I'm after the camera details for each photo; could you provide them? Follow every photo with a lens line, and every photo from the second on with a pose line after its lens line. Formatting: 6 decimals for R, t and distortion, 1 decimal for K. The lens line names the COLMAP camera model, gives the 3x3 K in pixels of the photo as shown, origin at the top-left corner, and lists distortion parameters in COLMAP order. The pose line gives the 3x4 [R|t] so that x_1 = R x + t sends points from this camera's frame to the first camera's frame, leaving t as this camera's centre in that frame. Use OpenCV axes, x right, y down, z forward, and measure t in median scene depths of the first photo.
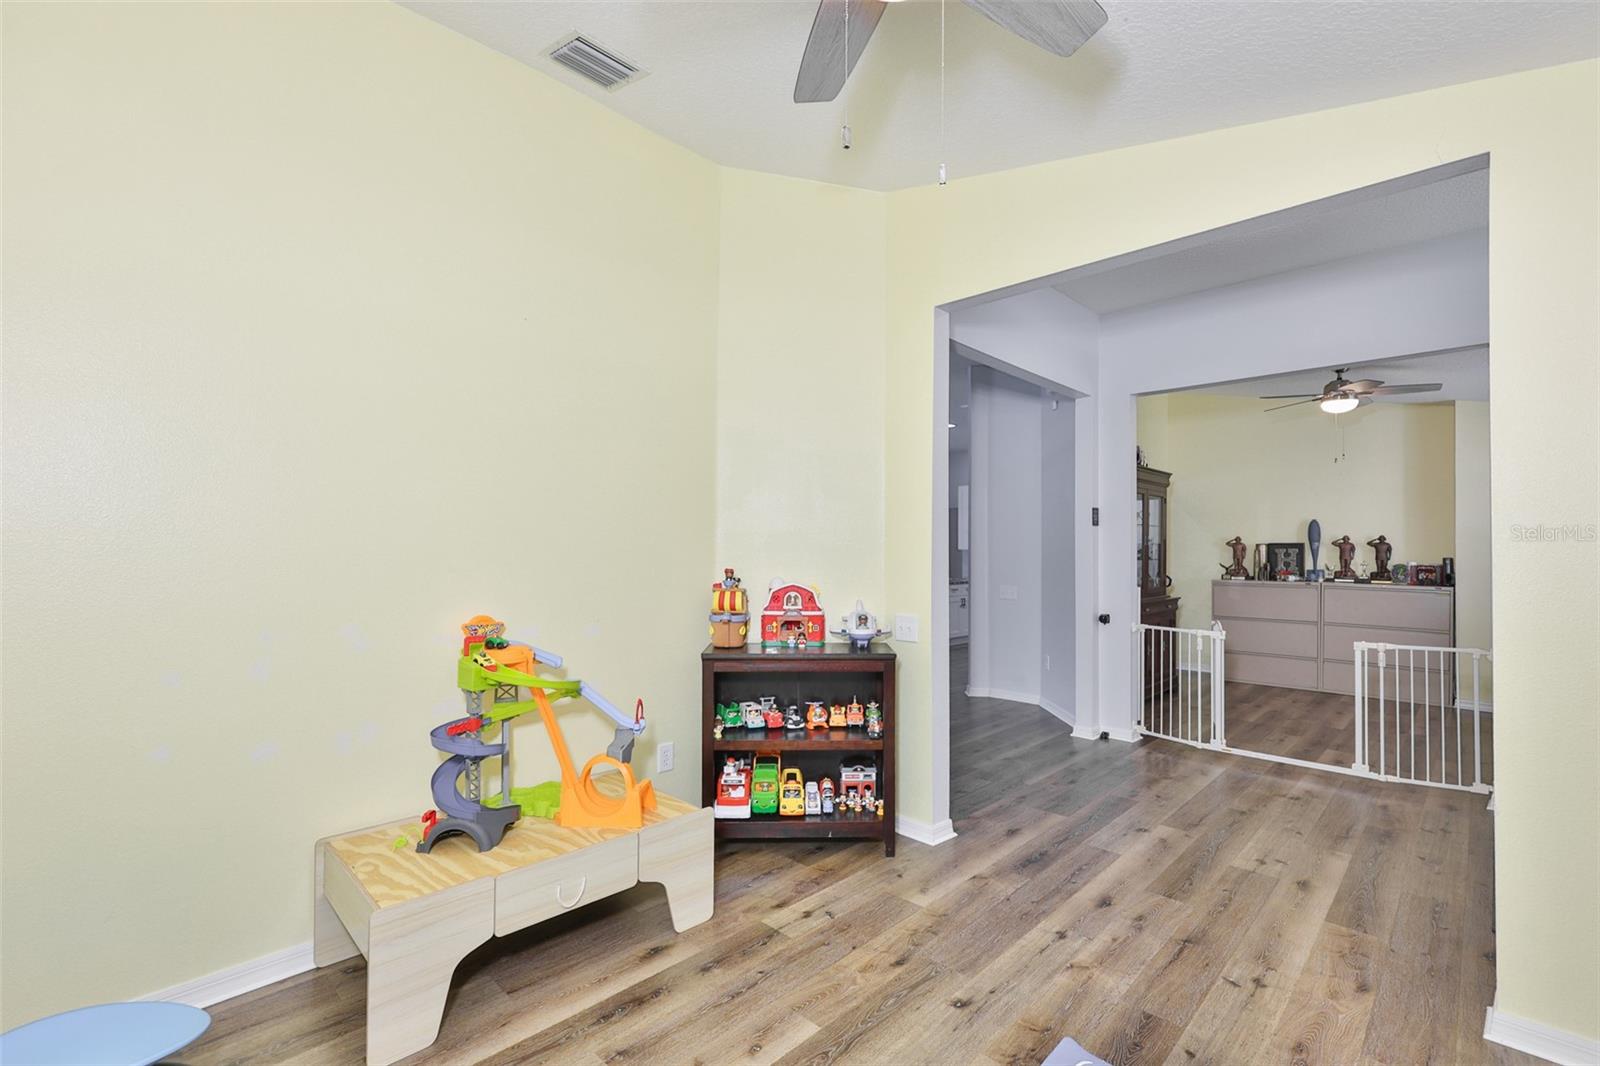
lens RADIAL K [[684.2, 0, 806.8], [0, 684.2, 542.3], [0, 0, 1]] dist [-0.001485, -0.001671]
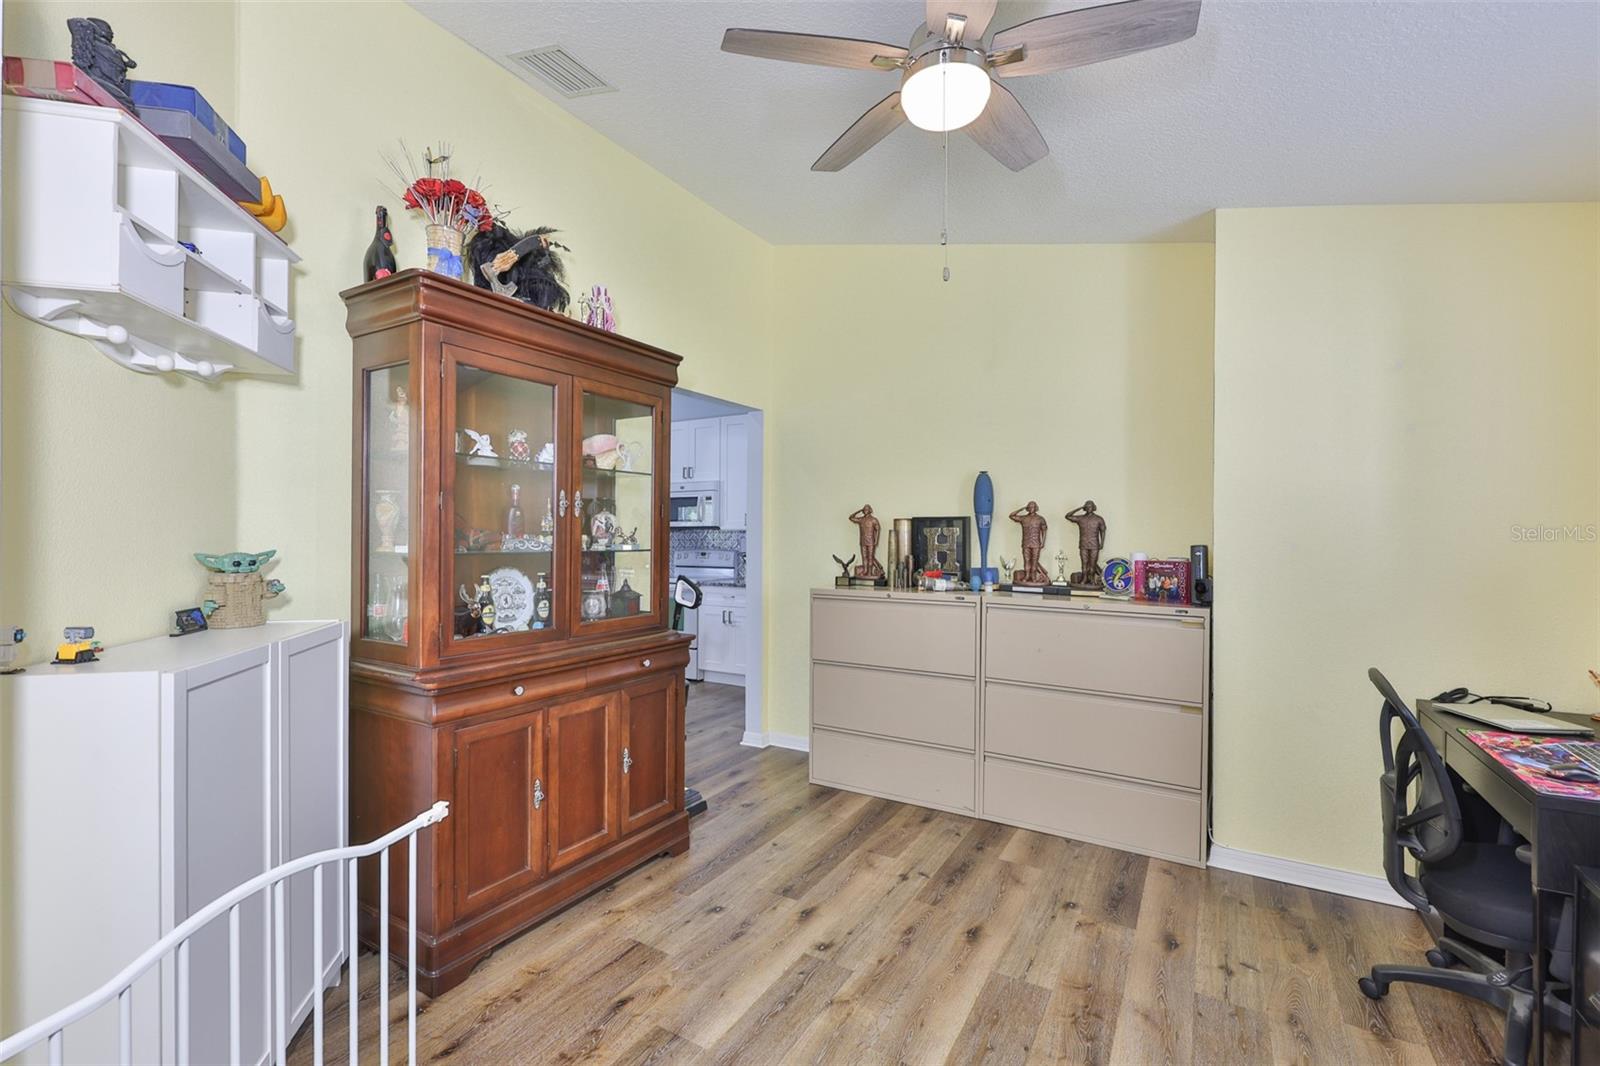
lens RADIAL K [[684.2, 0, 811.7], [0, 684.2, 530.8], [0, 0, 1]] dist [-0.001485, -0.001671]
pose [[0.968469, 0.001110, 0.249130, 0.496581], [-0.002875, 0.999973, 0.006719, 0.008850], [-0.249116, -0.007223, 0.968447, 0.538446]]
